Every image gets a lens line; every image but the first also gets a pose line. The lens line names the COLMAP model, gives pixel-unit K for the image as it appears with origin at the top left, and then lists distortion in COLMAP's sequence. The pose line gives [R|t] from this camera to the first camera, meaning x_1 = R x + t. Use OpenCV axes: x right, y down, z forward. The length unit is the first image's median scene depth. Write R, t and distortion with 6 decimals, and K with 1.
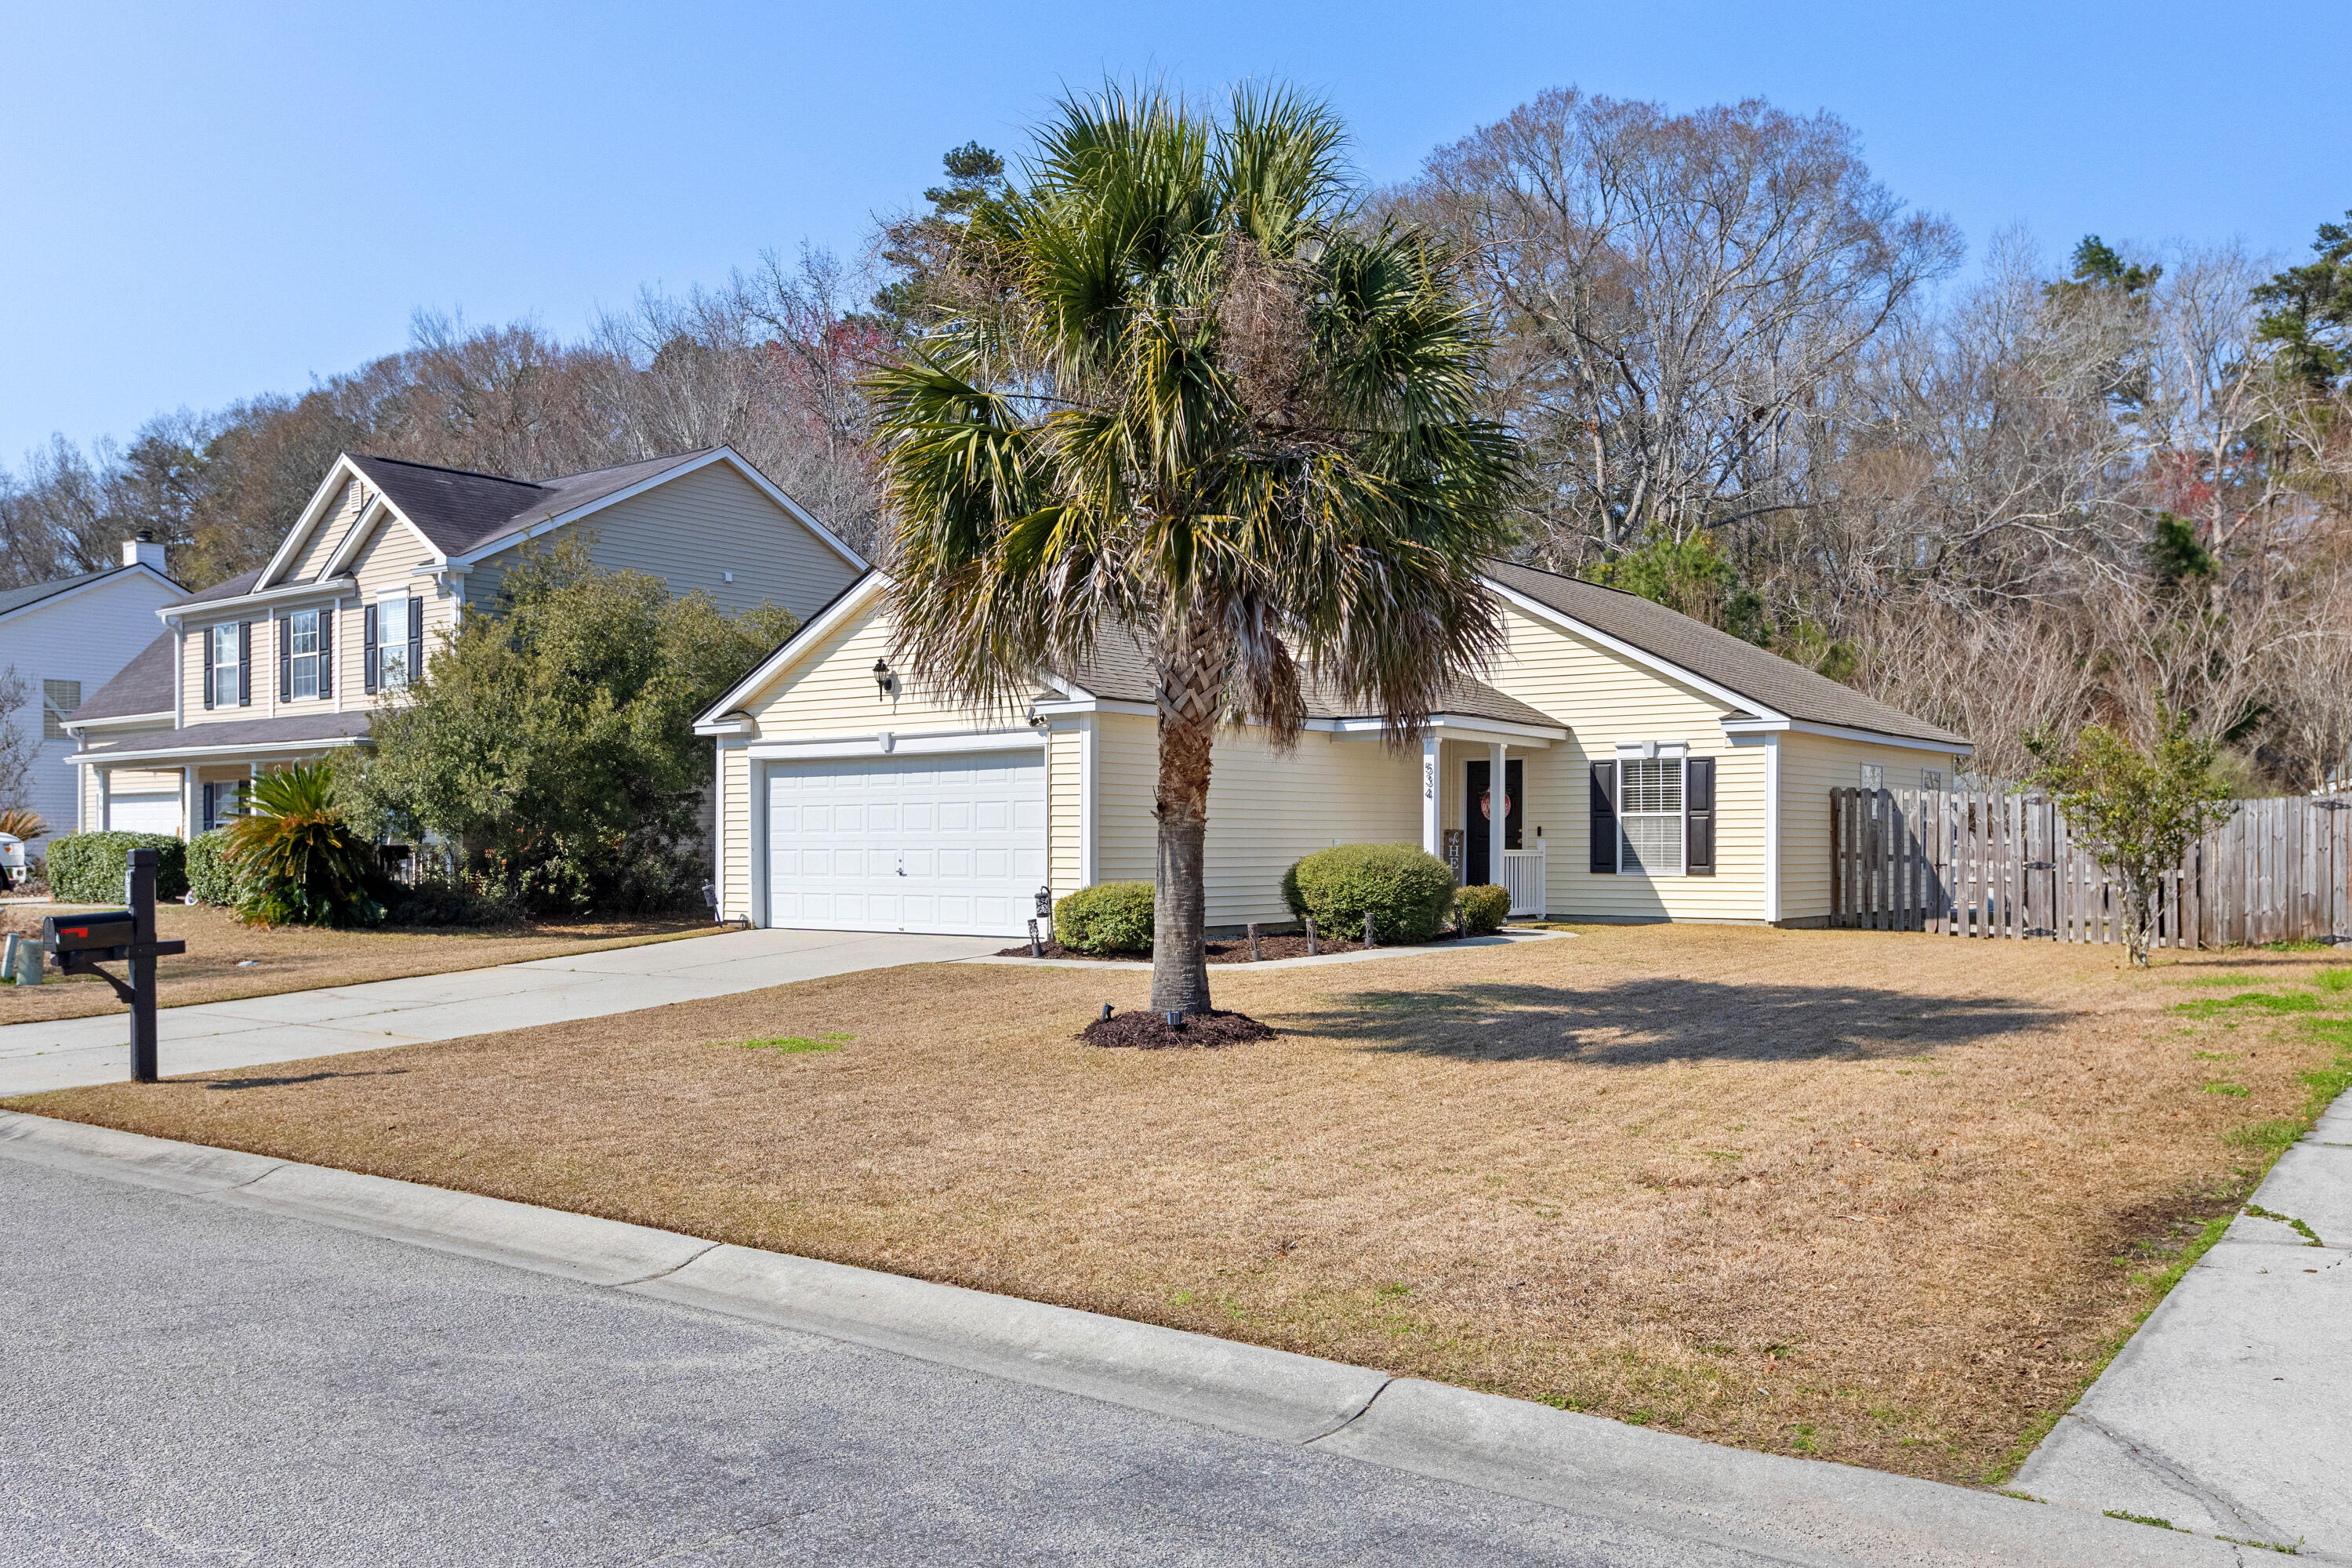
lens RADIAL K [[1894.0, 0, 1176.0], [0, 1894.0, 784.0], [0, 0, 1]] dist [0.003058, 0.000718]
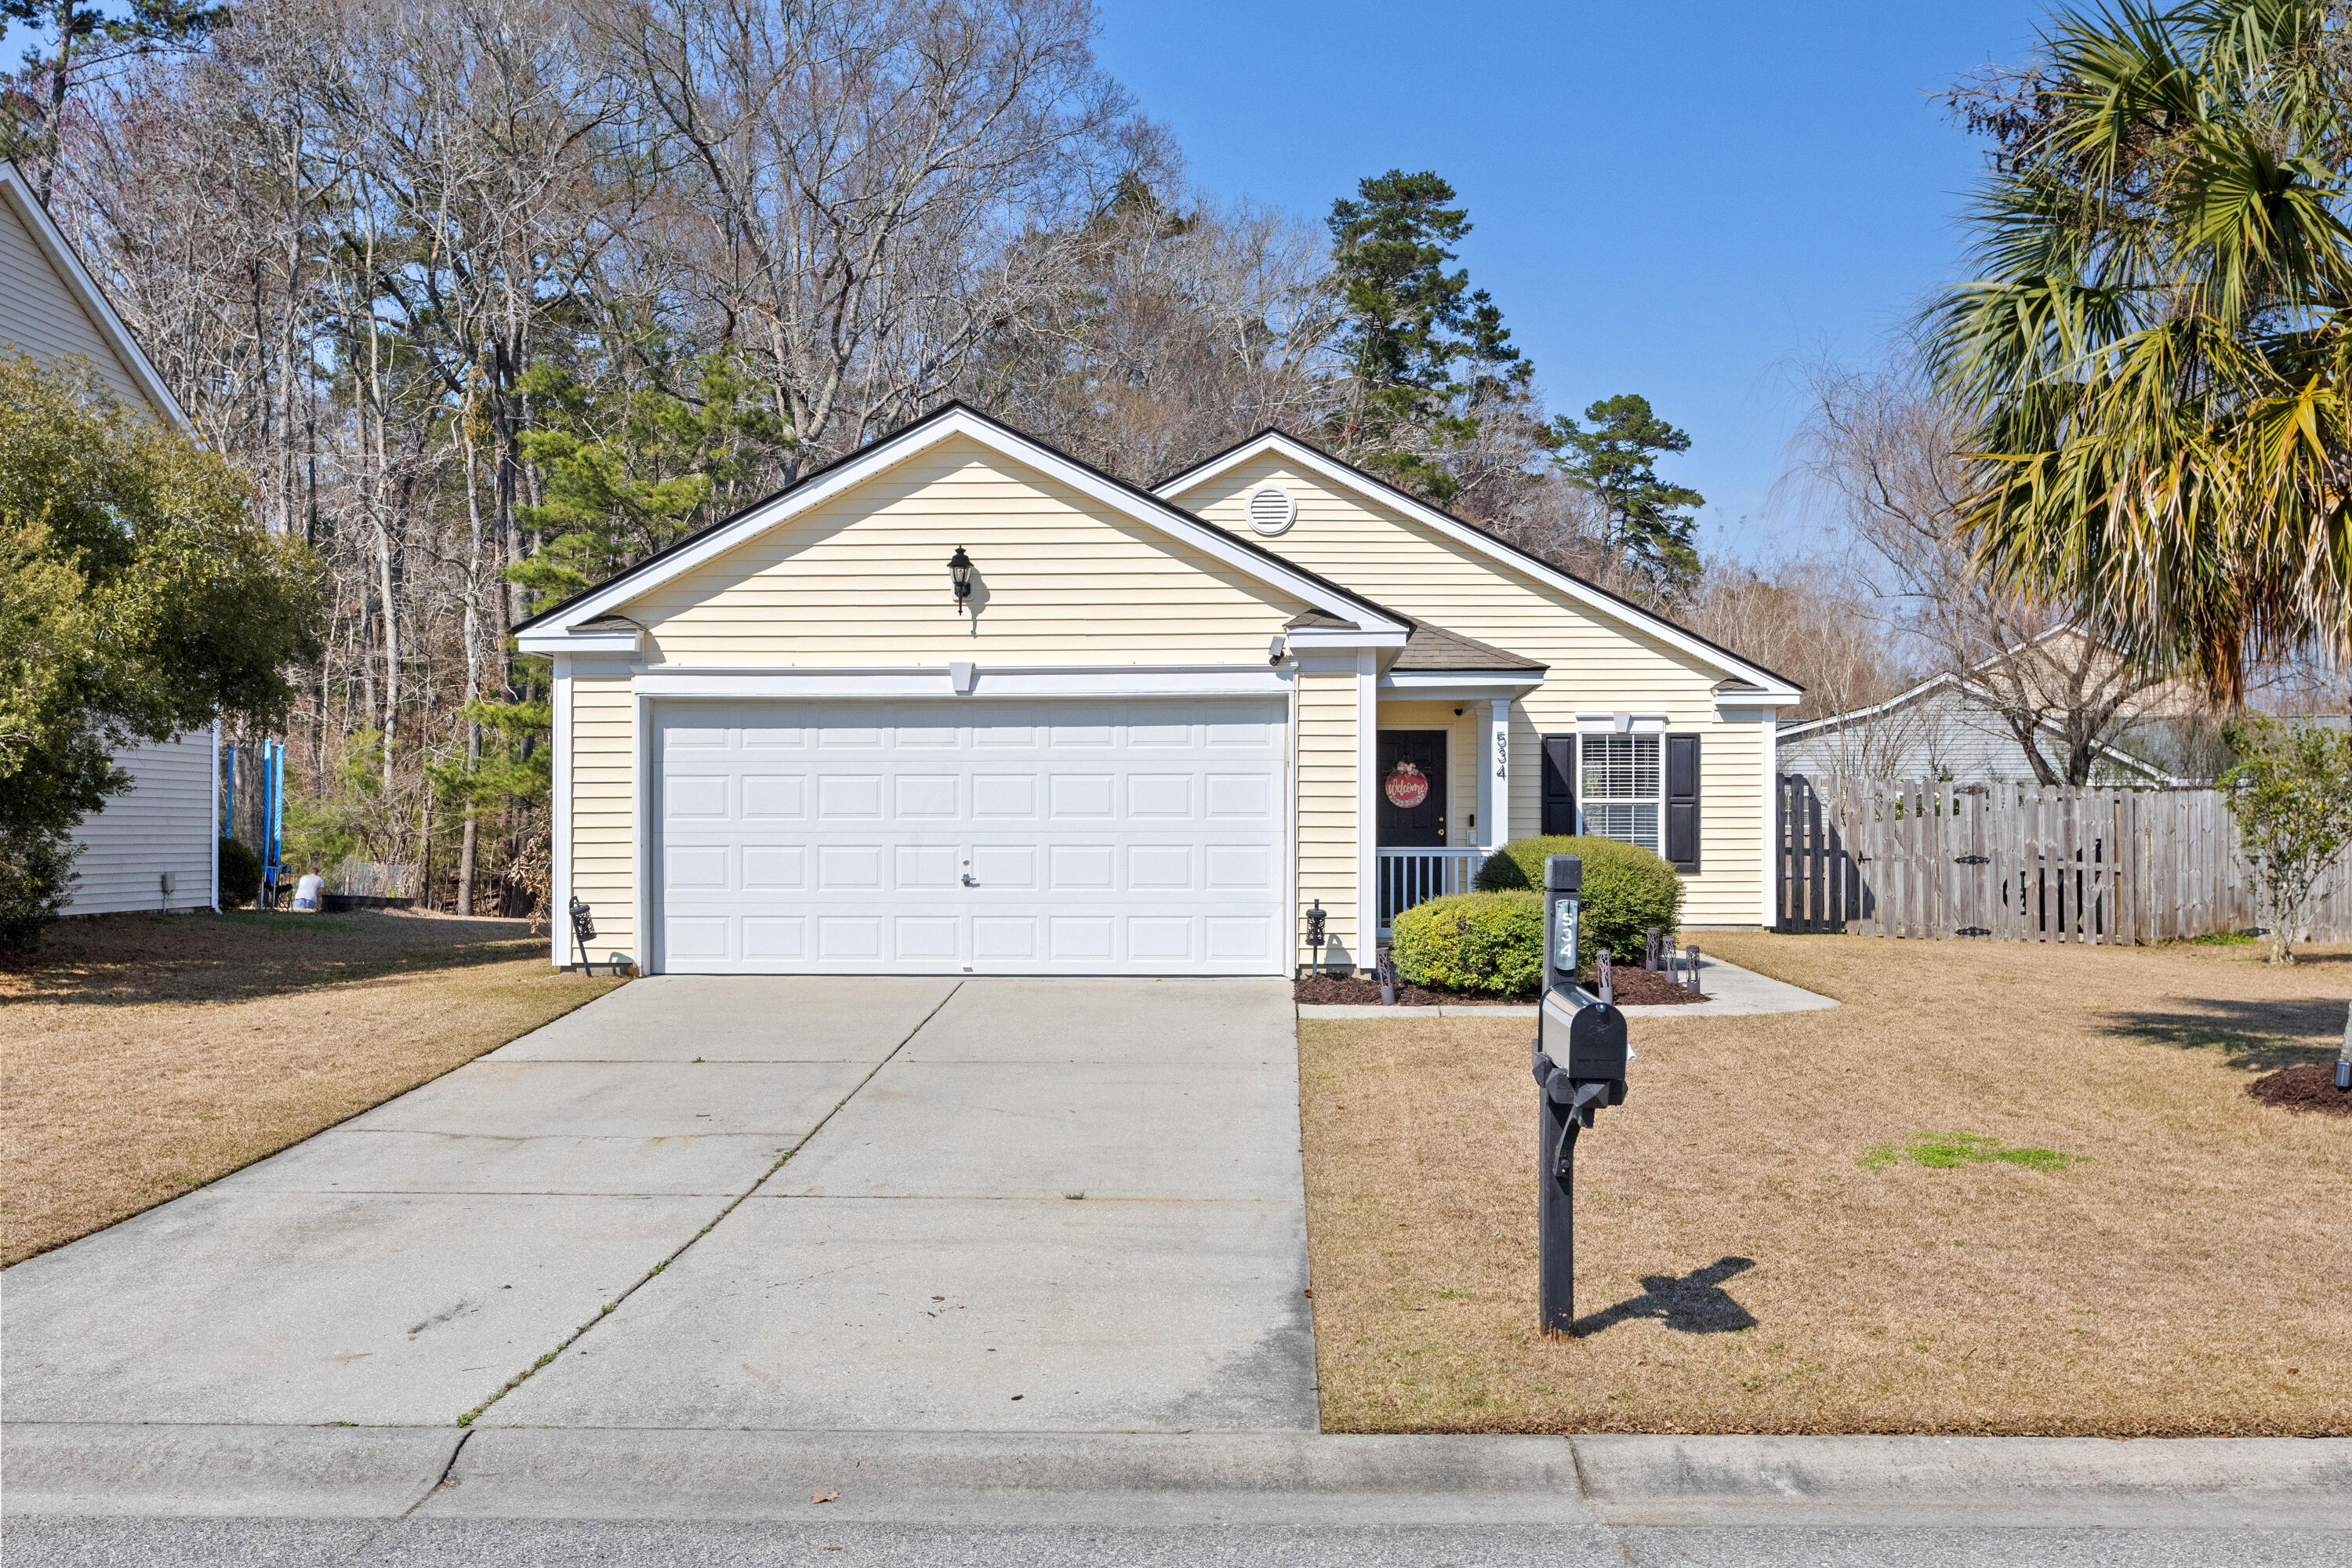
lens RADIAL K [[2274.0, 0, 1176.0], [0, 2274.0, 784.0], [0, 0, 1]] dist [-0.004841, -0.001843]
pose [[0.826302, 0.013448, 0.563066, -0.491132], [-0.019899, 0.999788, 0.005323, 0.007653], [-0.562875, -0.015603, 0.826395, 0.297978]]
